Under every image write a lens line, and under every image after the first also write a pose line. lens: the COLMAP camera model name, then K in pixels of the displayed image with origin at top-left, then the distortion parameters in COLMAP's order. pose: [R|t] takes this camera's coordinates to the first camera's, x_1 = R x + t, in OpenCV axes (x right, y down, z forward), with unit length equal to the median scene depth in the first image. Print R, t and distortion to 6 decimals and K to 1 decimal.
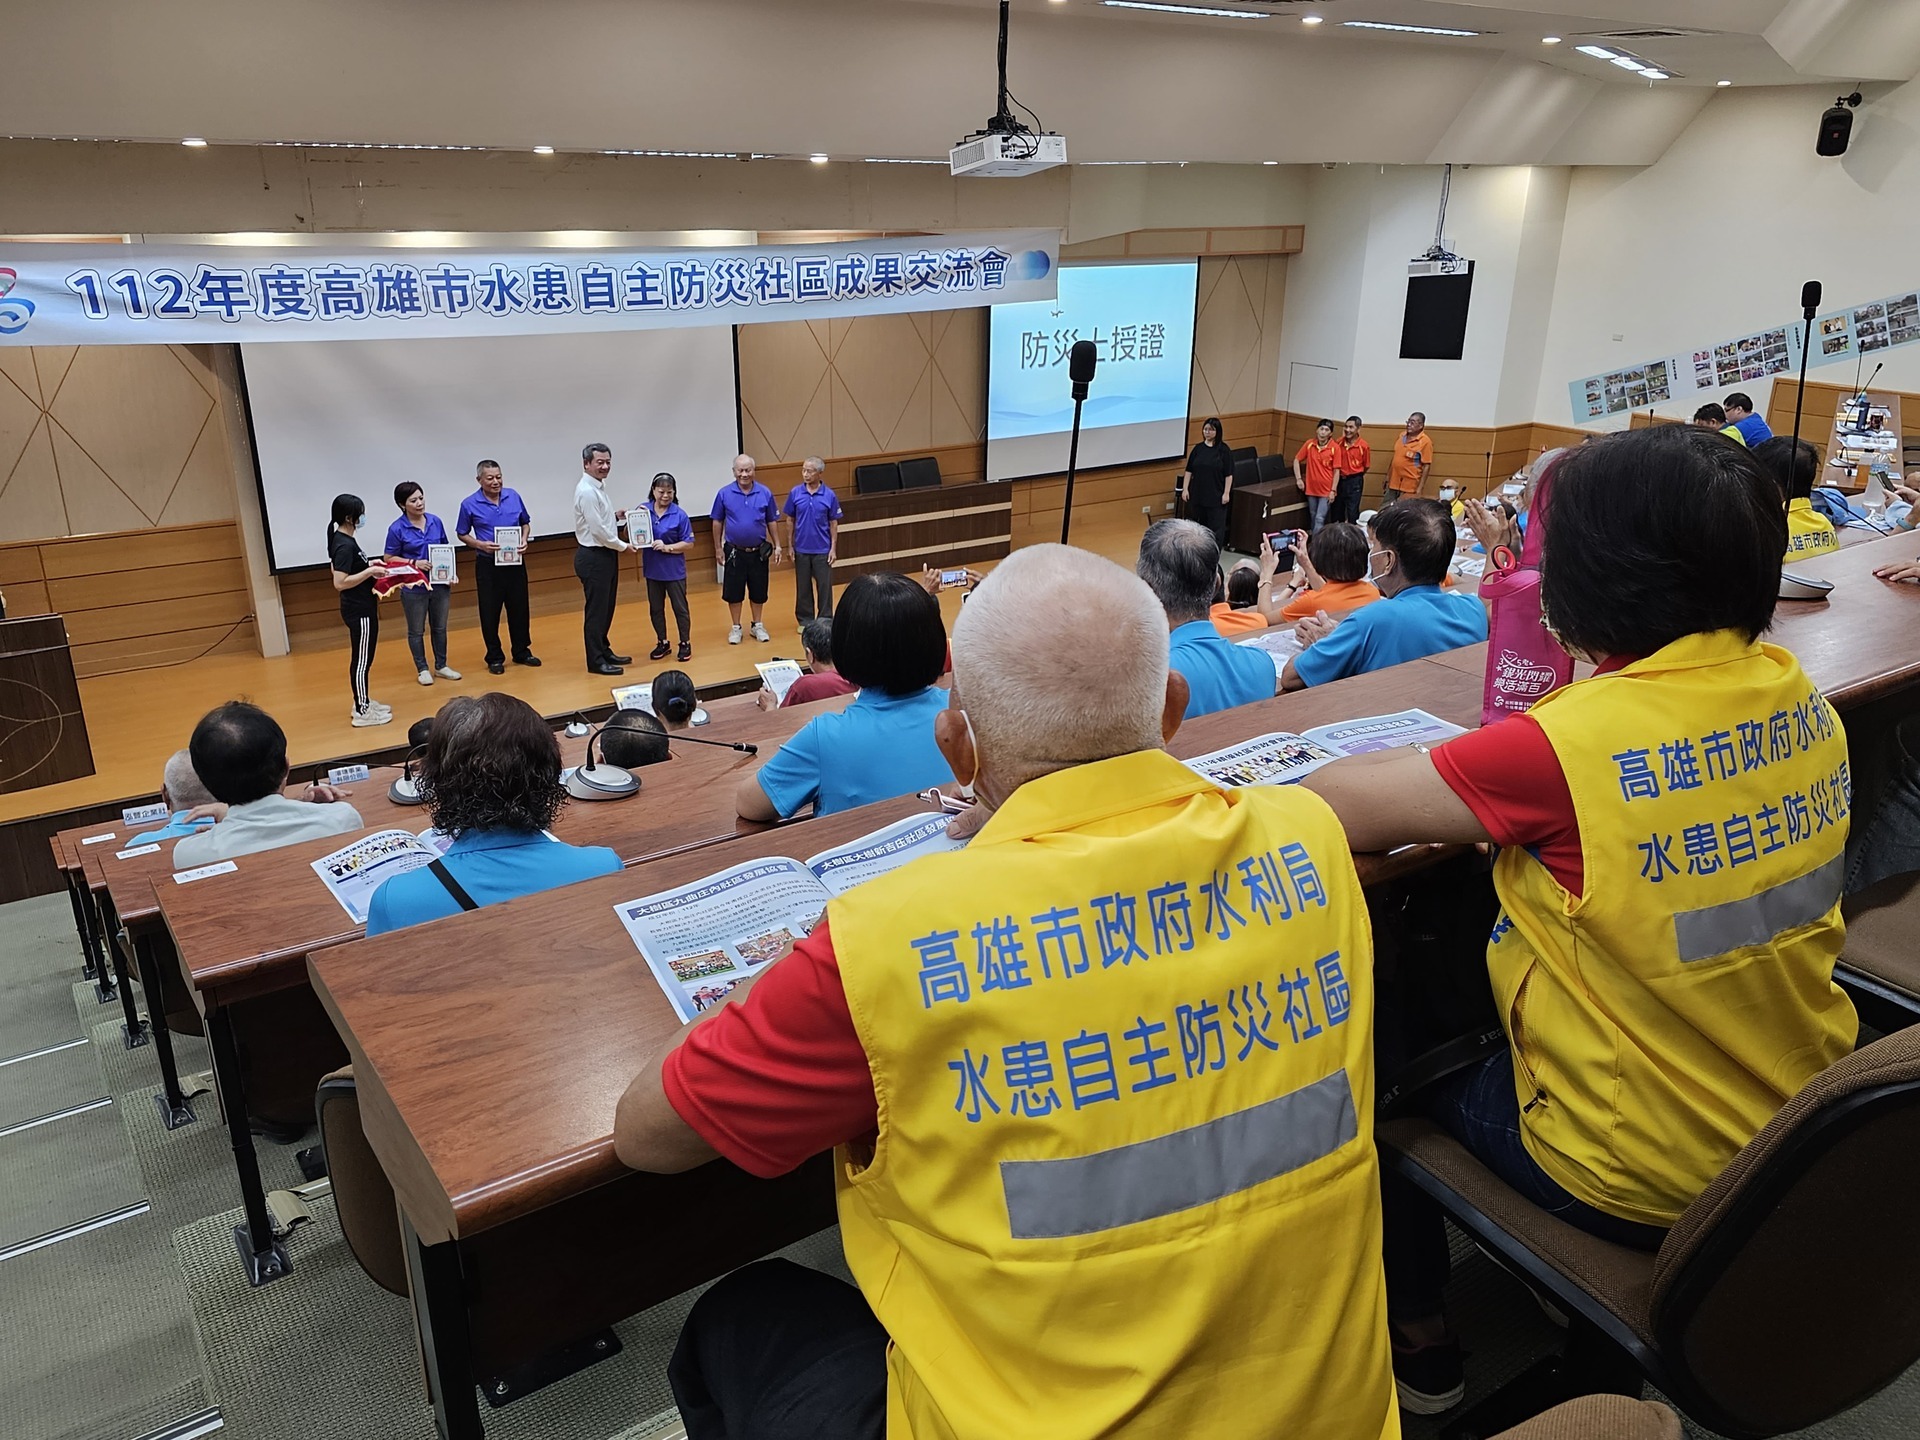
lens RADIAL K [[1423.3, 0, 960.0], [0, 1423.3, 720.0], [0, 0, 1]] dist [0.033068, -0.041715]
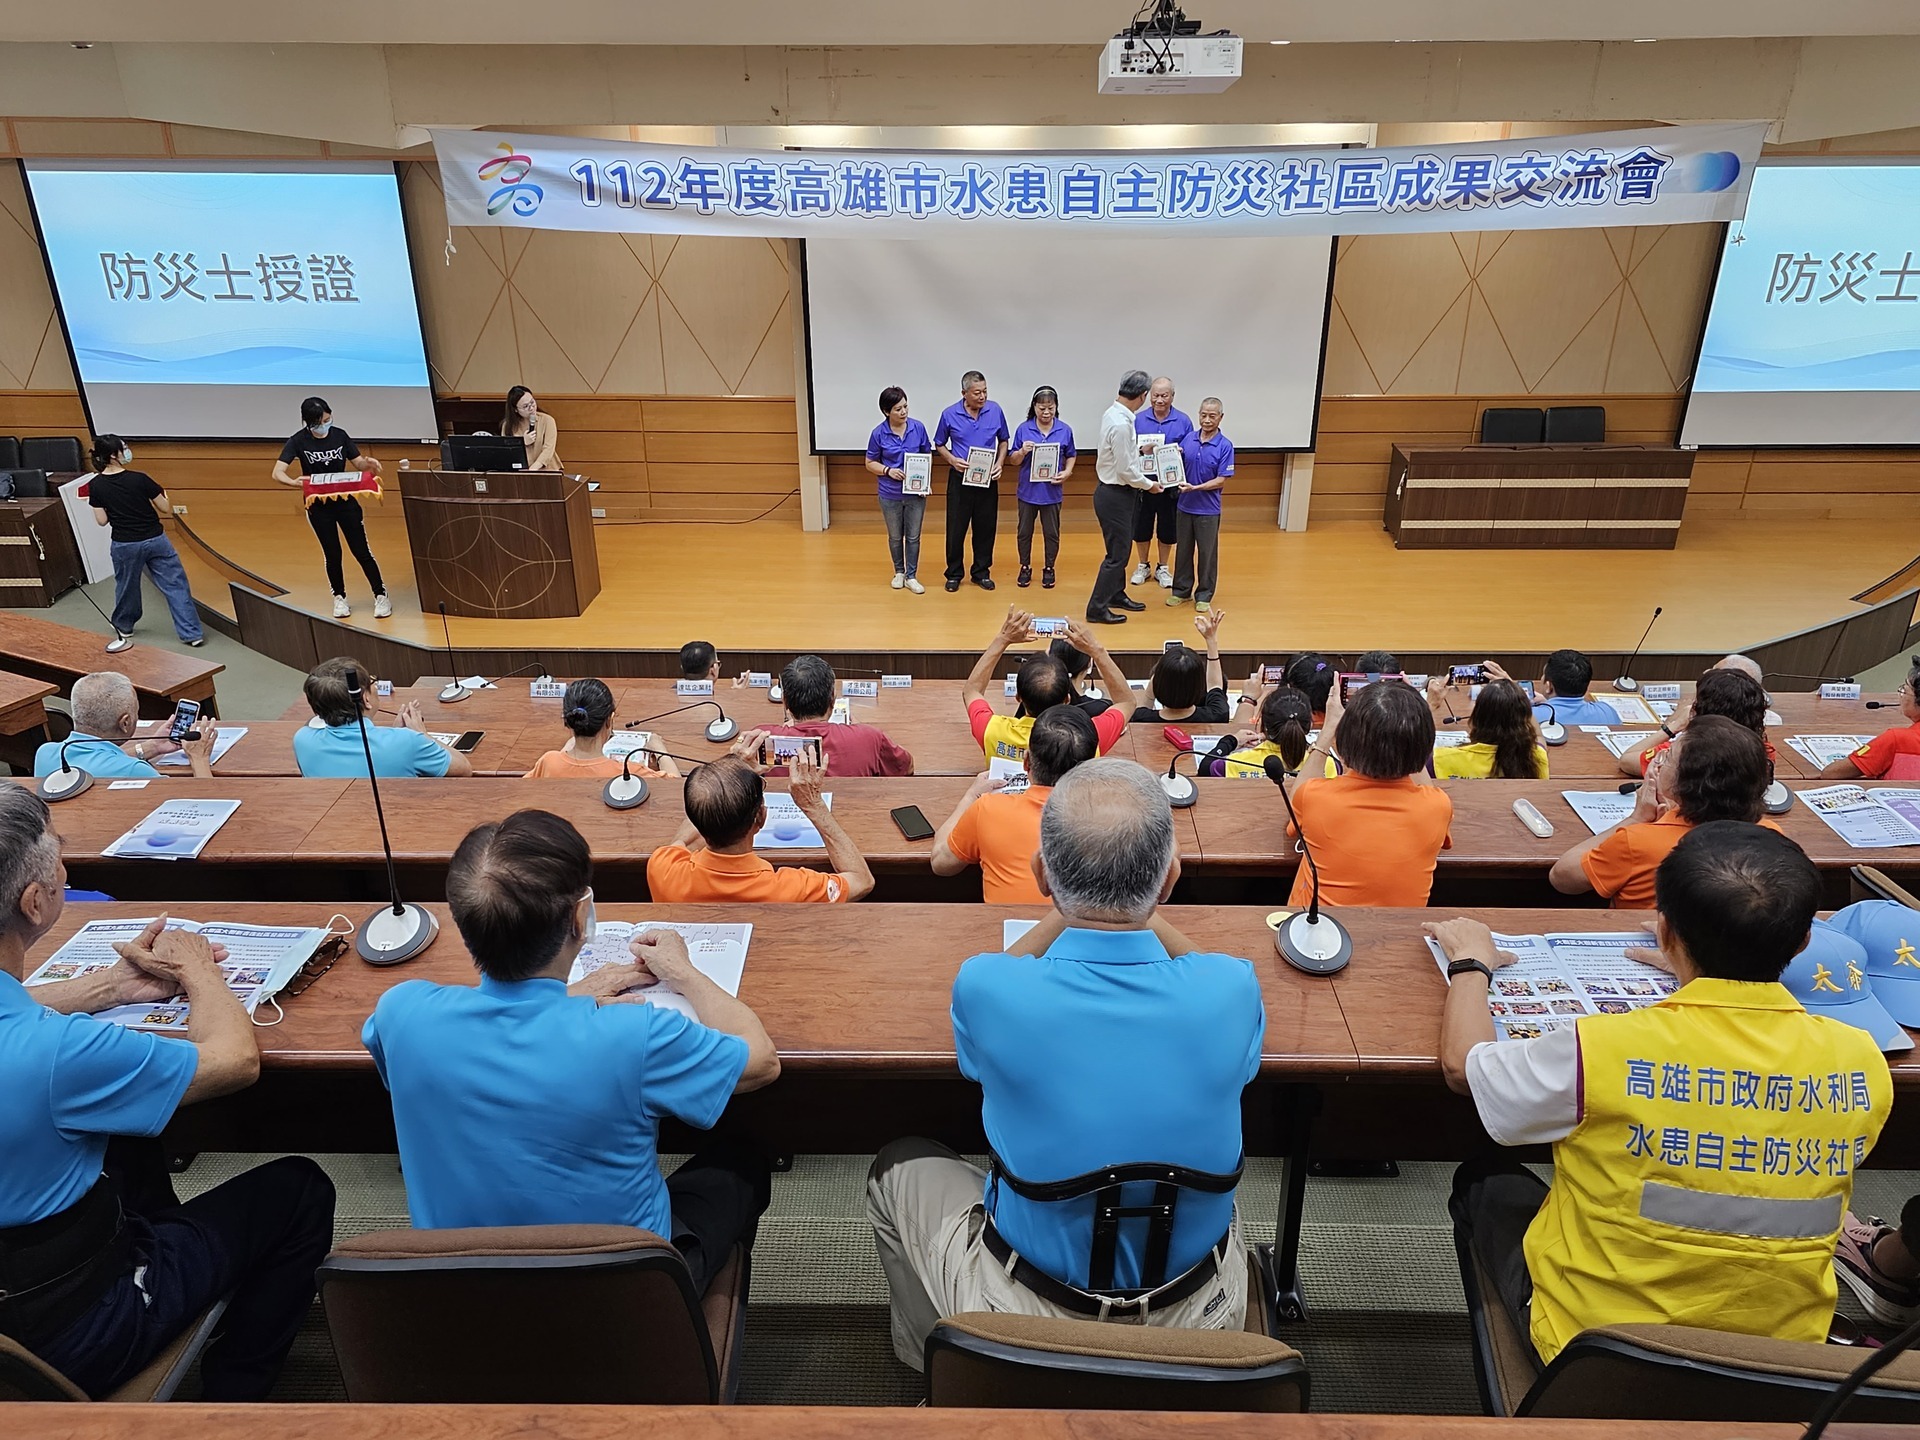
lens RADIAL K [[1423.6, 0, 960.0], [0, 1423.6, 720.0], [0, 0, 1]] dist [0.078127, -0.041740]
pose [[0.822353, 0.222723, -0.523575, 0.256269], [-0.191079, 0.974864, 0.114579, -0.056479], [0.535934, 0.005819, 0.844240, 0.159116]]
